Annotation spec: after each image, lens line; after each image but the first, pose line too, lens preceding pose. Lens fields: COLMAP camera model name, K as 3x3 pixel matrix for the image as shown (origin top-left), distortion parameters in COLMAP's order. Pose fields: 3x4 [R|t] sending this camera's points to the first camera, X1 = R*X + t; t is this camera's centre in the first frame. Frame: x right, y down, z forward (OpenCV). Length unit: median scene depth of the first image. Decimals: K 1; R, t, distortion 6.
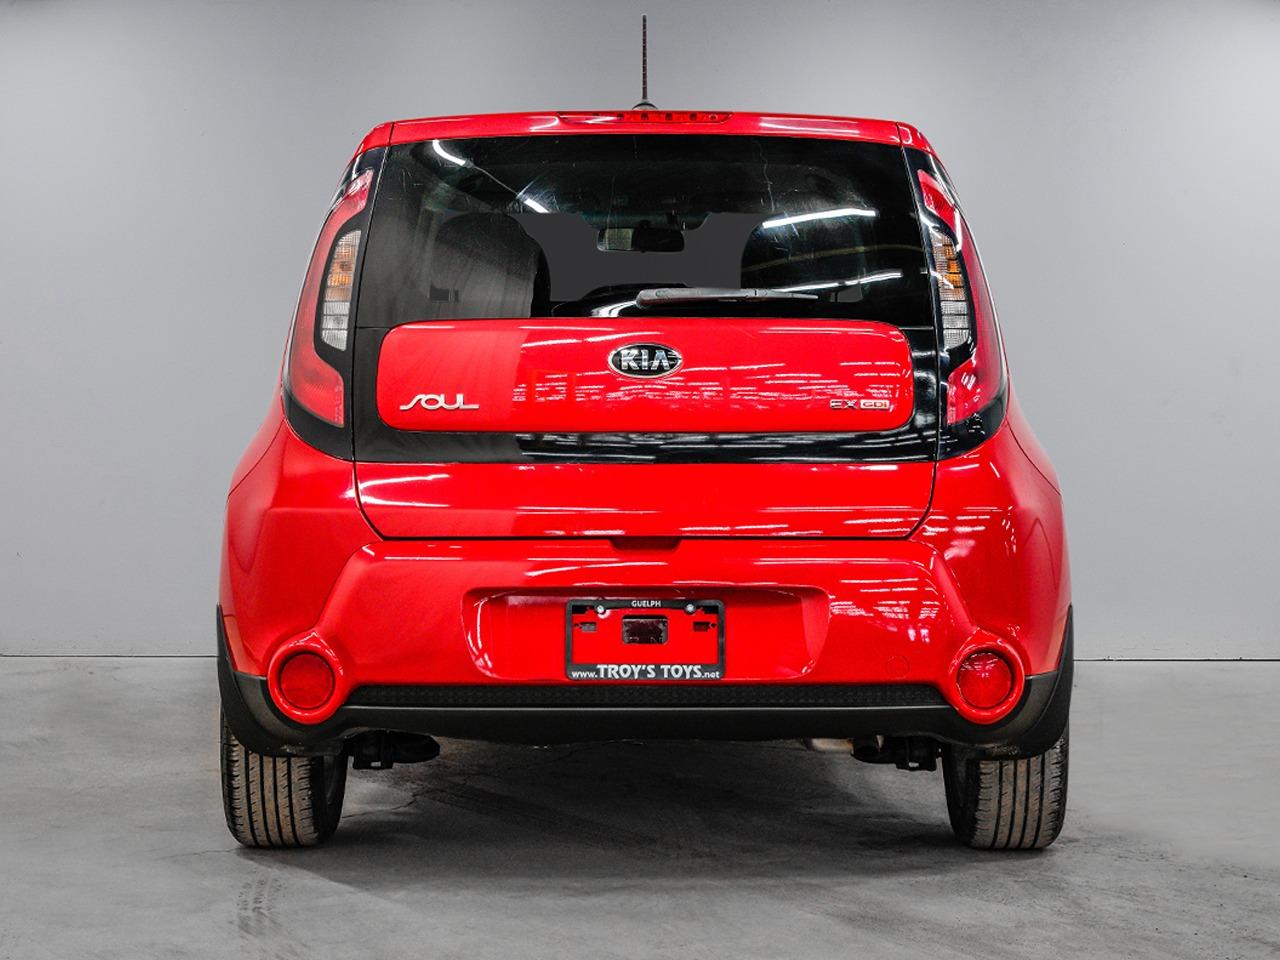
lens RADIAL K [[2205.9, 0, 640.2], [0, 2205.9, 471.9], [0, 0, 1]] dist [0.068001, 0.000000]
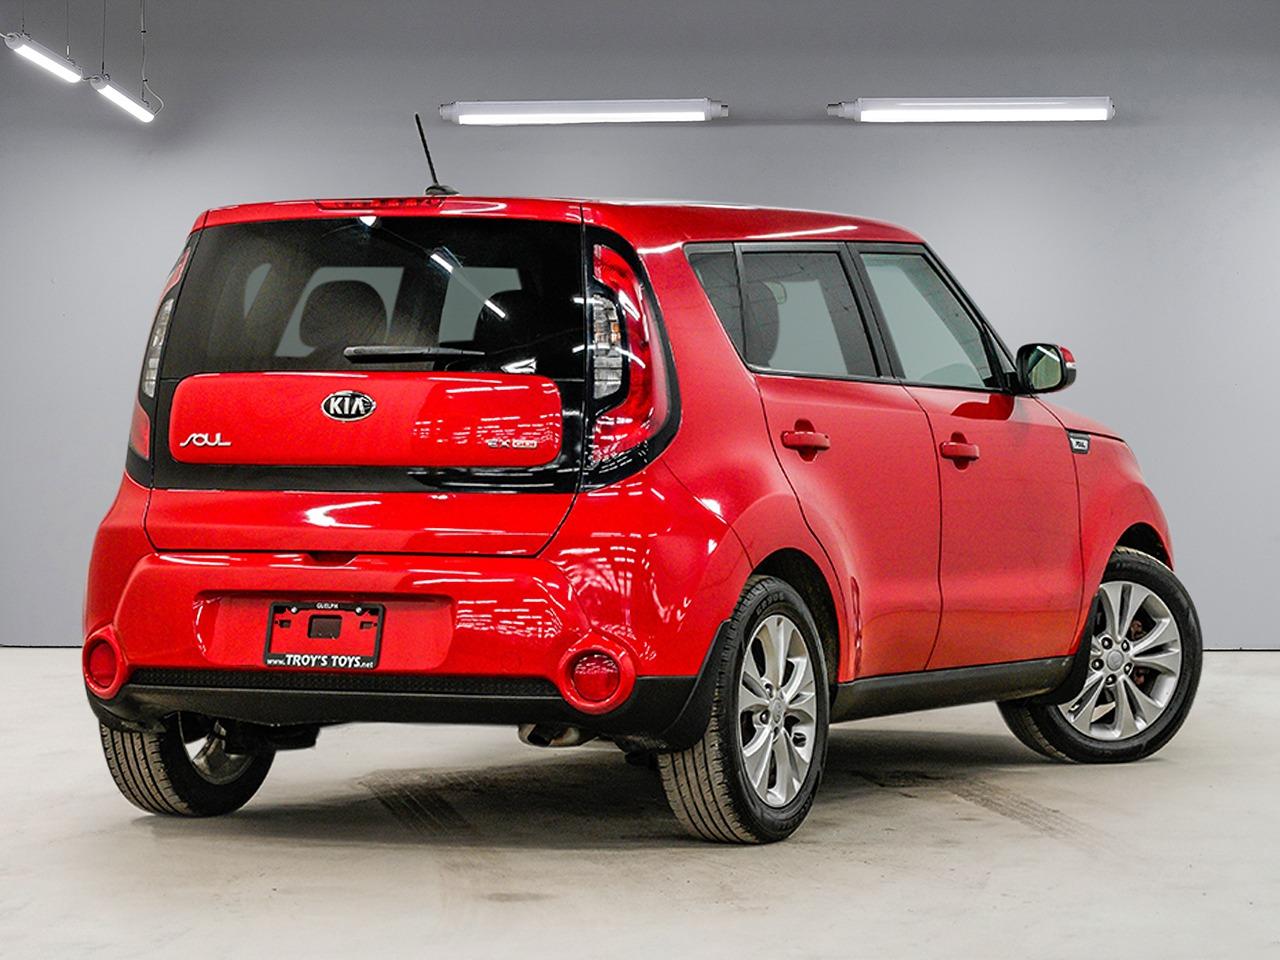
lens RADIAL K [[2610.6, 0, 637.6], [0, 2610.6, 486.2], [0, 0, 1]] dist [0.296553, 0.000000]
pose [[0.947968, 0.010471, -0.318194, 0.612992], [-0.016652, 0.999722, -0.016711, 0.014750], [0.317931, 0.021140, 0.947878, -0.314937]]
